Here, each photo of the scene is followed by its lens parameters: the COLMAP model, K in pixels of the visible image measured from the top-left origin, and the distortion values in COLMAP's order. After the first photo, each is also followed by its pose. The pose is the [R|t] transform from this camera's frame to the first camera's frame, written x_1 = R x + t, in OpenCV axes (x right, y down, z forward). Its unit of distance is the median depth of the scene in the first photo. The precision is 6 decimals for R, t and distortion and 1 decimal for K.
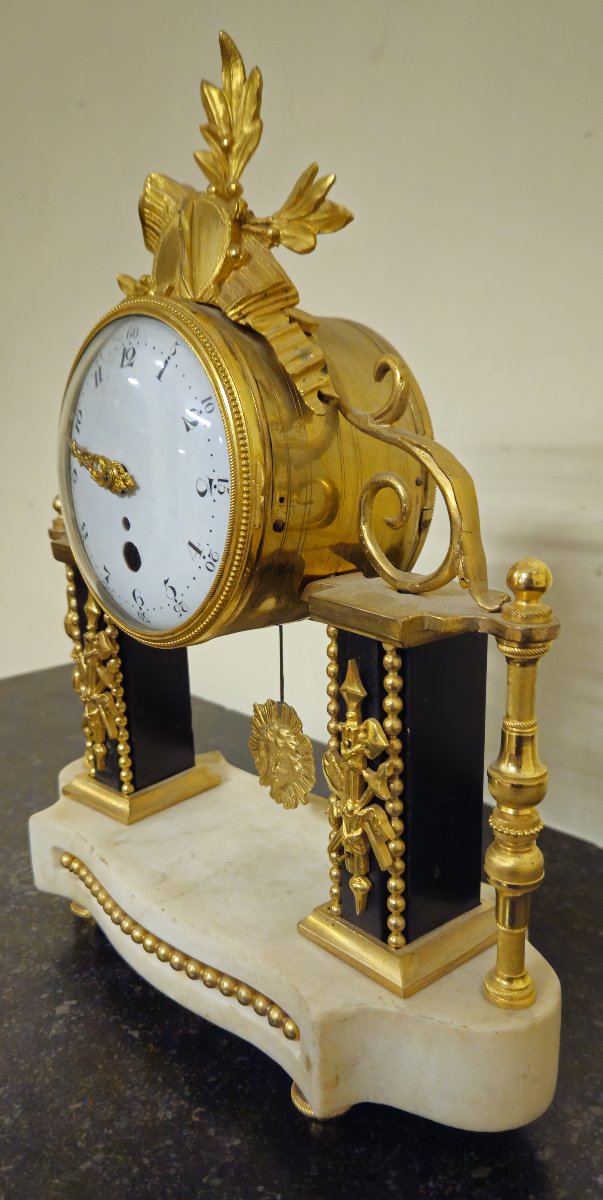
lens RADIAL K [[936.2, 0, 301.8], [0, 936.2, 619.8], [0, 0, 1]] dist [0.045522, -0.010738]
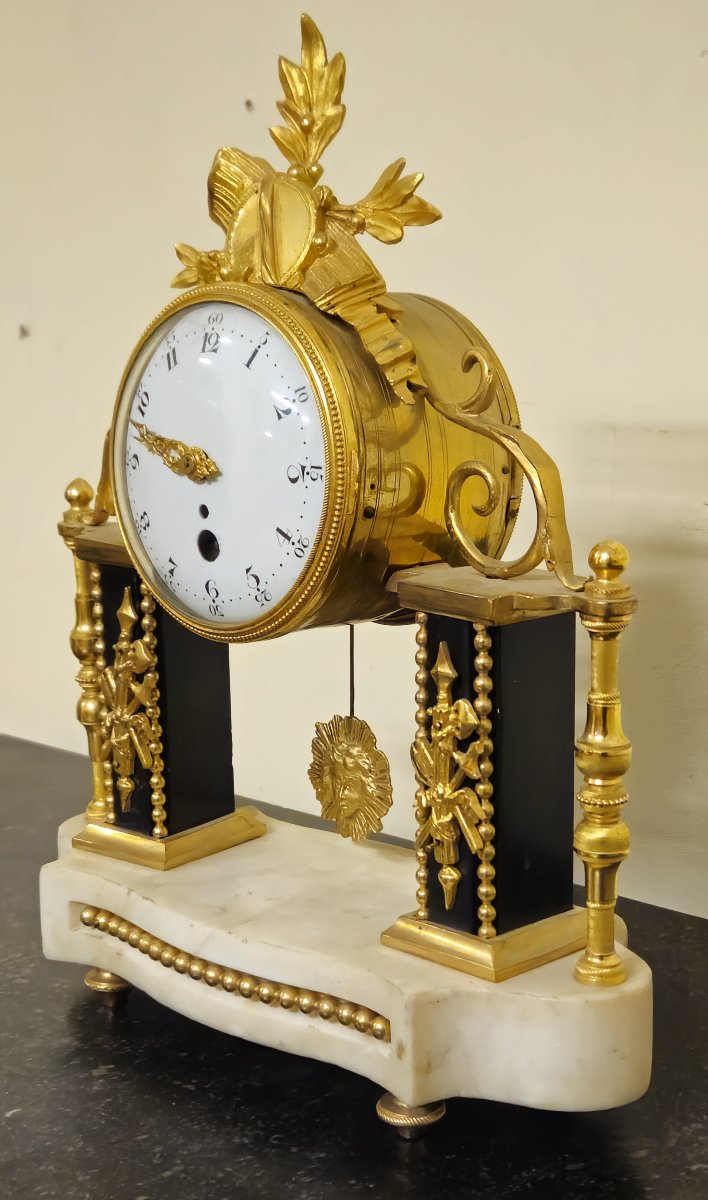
lens RADIAL K [[1893.5, 0, 344.8], [0, 1893.5, 597.6], [0, 0, 1]] dist [0.158365, 0.000000]
pose [[0.998859, 0.003057, 0.047655, -0.142969], [0.000719, 0.996873, -0.079013, 0.148262], [-0.047748, 0.078957, 0.995734, -0.994425]]
